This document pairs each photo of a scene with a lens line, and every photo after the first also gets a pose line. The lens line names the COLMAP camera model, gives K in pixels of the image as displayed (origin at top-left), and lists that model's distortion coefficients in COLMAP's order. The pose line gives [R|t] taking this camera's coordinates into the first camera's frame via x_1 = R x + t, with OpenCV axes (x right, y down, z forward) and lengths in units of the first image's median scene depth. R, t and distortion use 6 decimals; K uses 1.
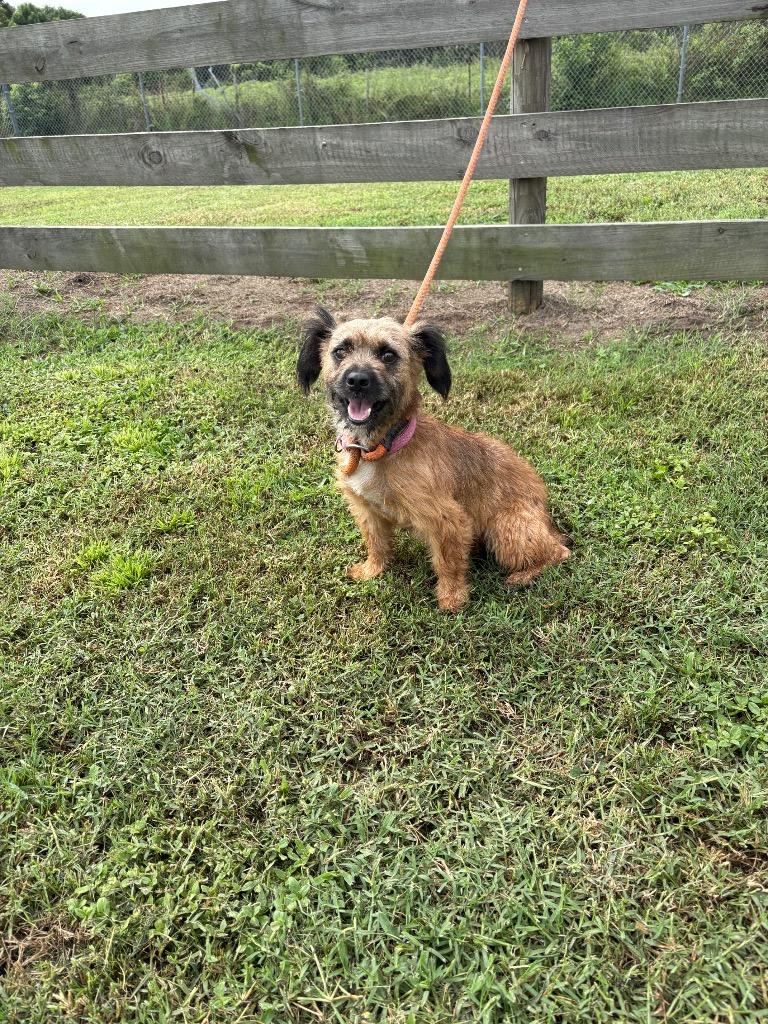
lens RADIAL K [[774.7, 0, 382.3], [0, 774.7, 517.2], [0, 0, 1]] dist [0.053087, -0.052613]
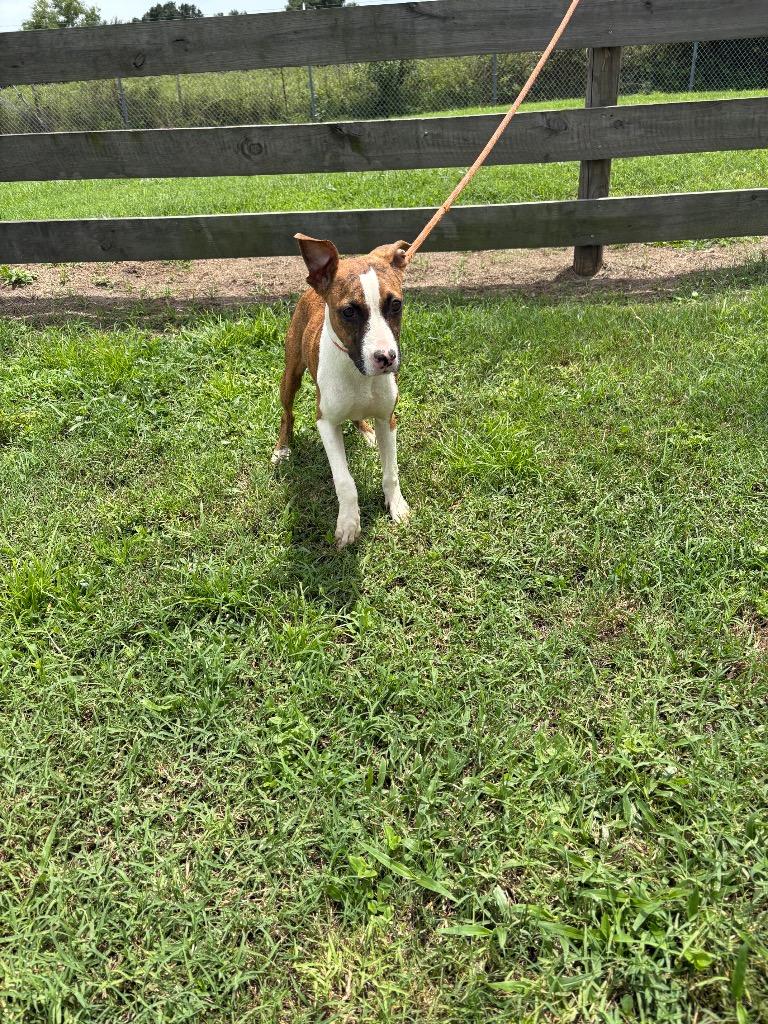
lens RADIAL K [[774.7, 0, 399.2], [0, 774.7, 519.4], [0, 0, 1]] dist [0.053087, -0.052613]
pose [[0.966442, -0.116817, 0.228785, -0.429641], [0.117850, 0.992989, 0.009194, 0.071049], [-0.228255, 0.018077, 0.973434, -0.102916]]
